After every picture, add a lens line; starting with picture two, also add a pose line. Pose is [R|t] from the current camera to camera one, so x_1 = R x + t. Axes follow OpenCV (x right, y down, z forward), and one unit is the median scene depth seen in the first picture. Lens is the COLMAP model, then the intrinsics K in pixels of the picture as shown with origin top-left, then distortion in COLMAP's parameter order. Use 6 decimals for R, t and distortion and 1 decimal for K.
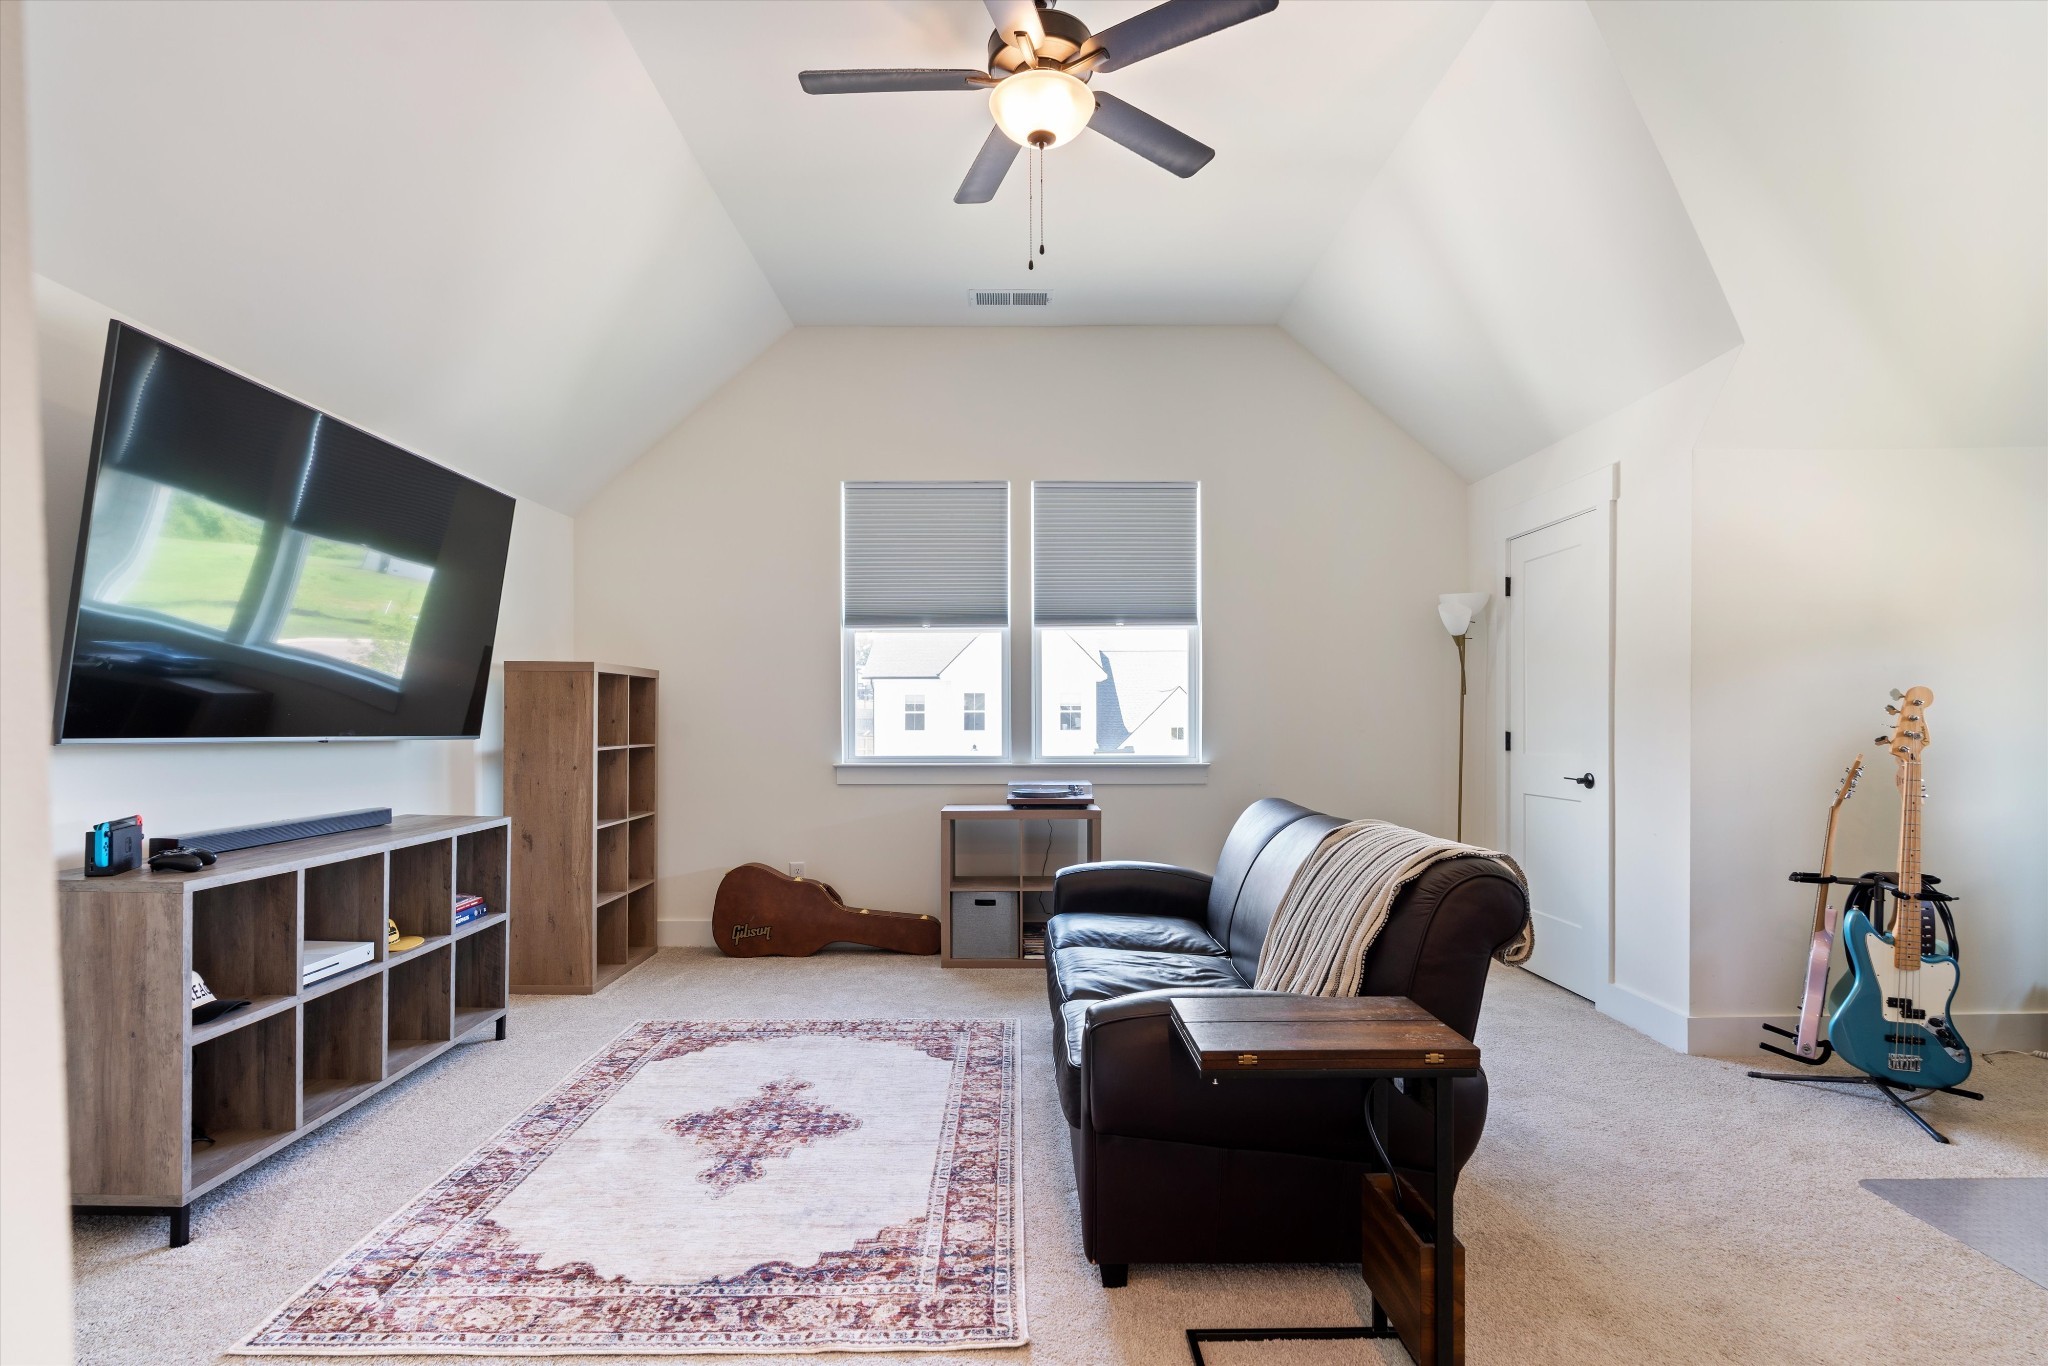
lens RADIAL K [[980.0, 0, 1021.9], [0, 980.0, 728.9], [0, 0, 1]] dist [0.000470, -0.000143]
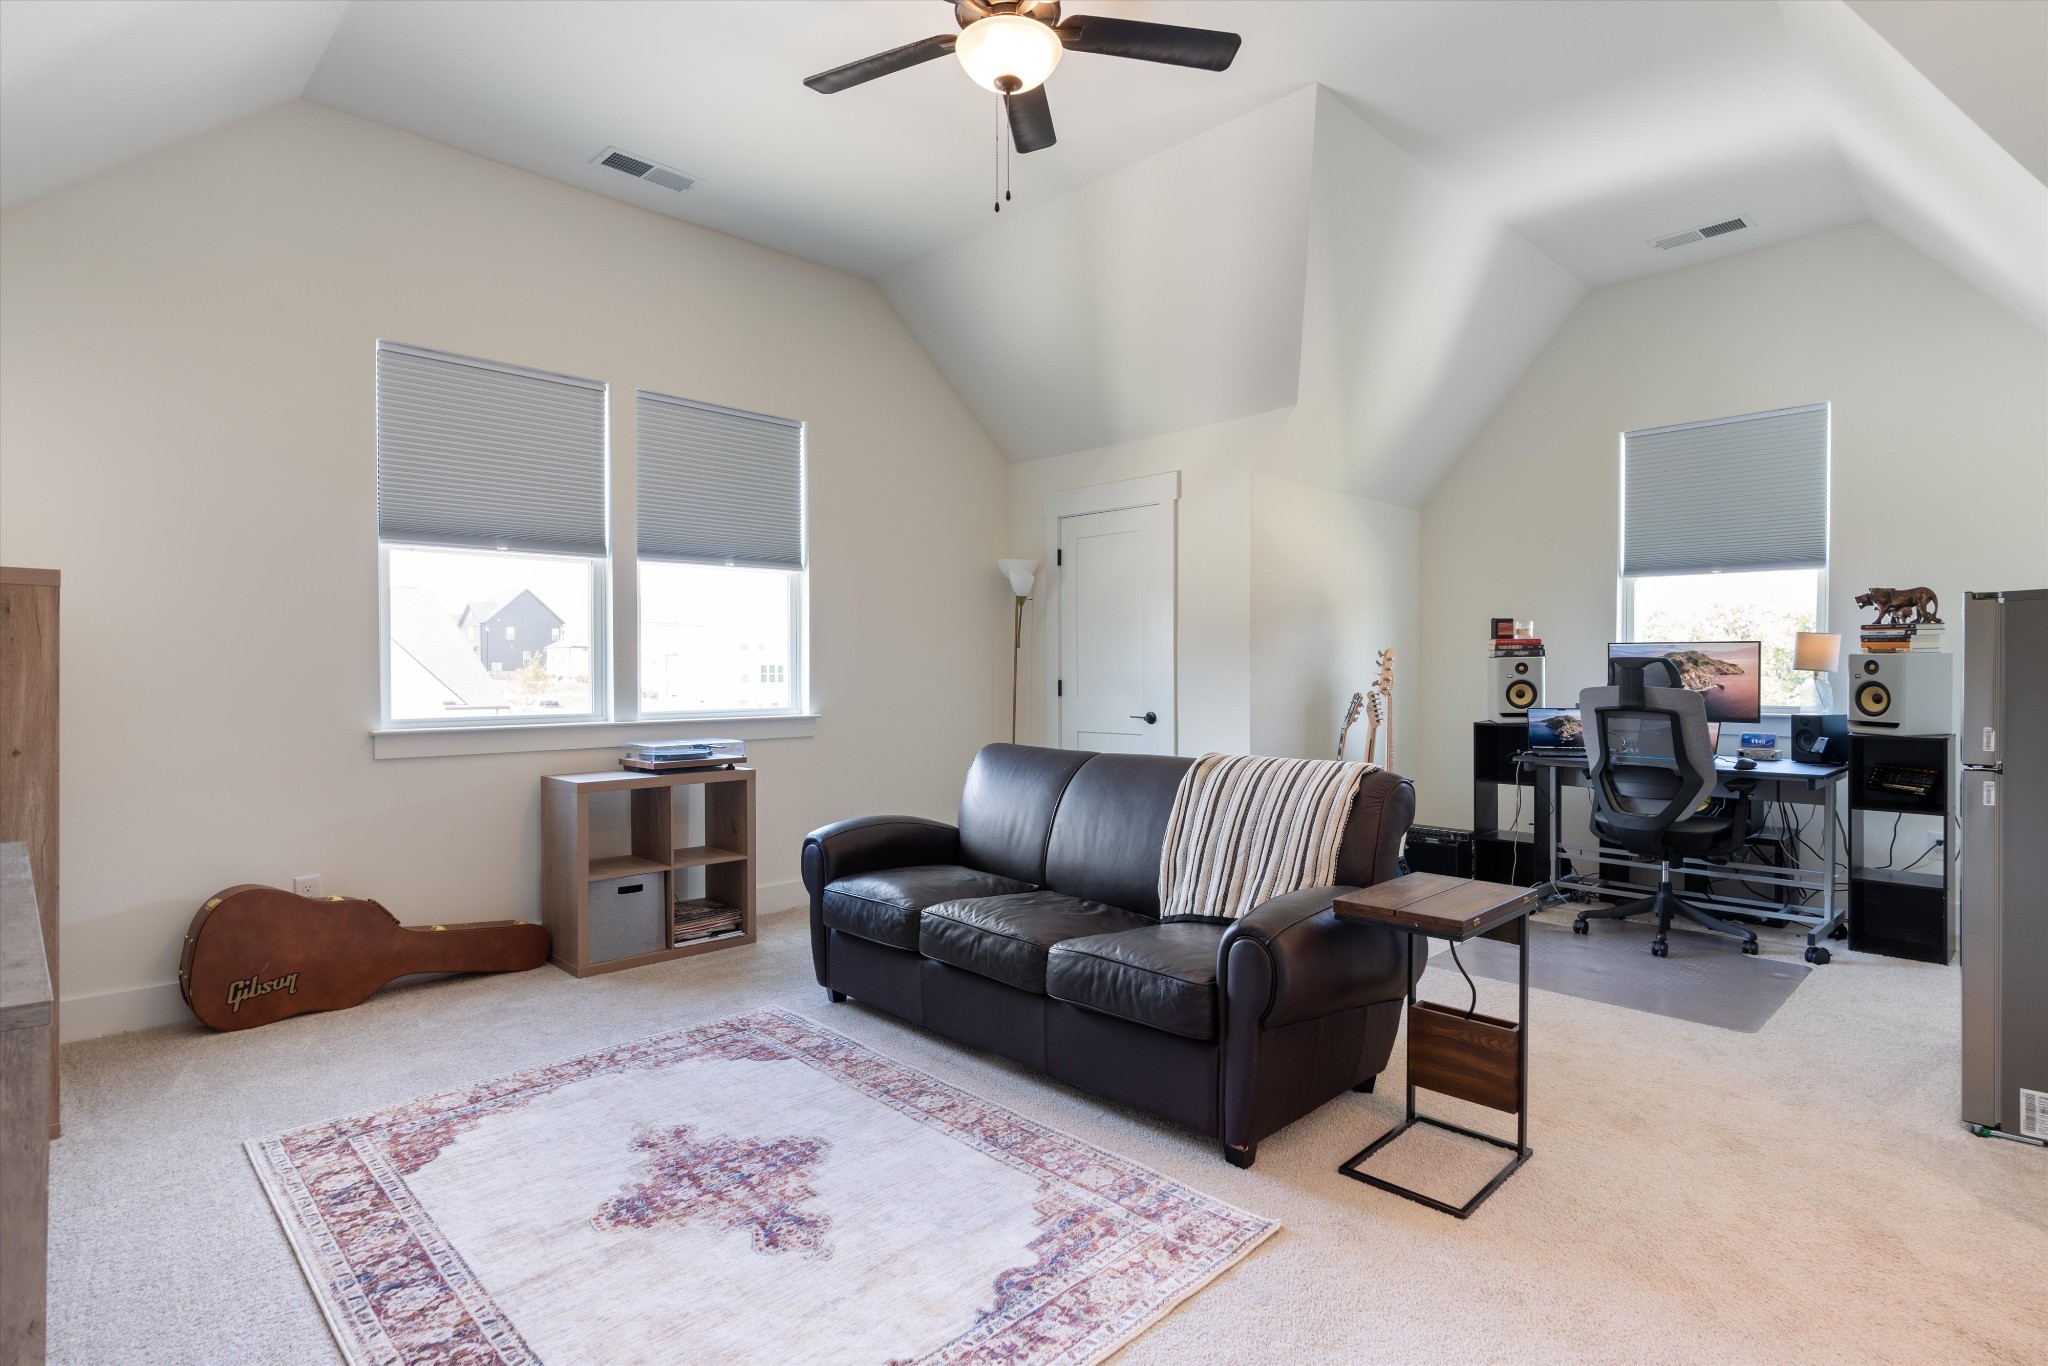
lens RADIAL K [[1025.3, 0, 1024.0], [0, 1025.3, 683.0], [0, 0, 1]] dist [-0.000367, 0.000824]
pose [[0.718520, -0.008795, 0.695451, -0.496001], [0.006142, 0.999961, 0.006300, -0.001773], [-0.695479, -0.000255, 0.718546, 0.174055]]
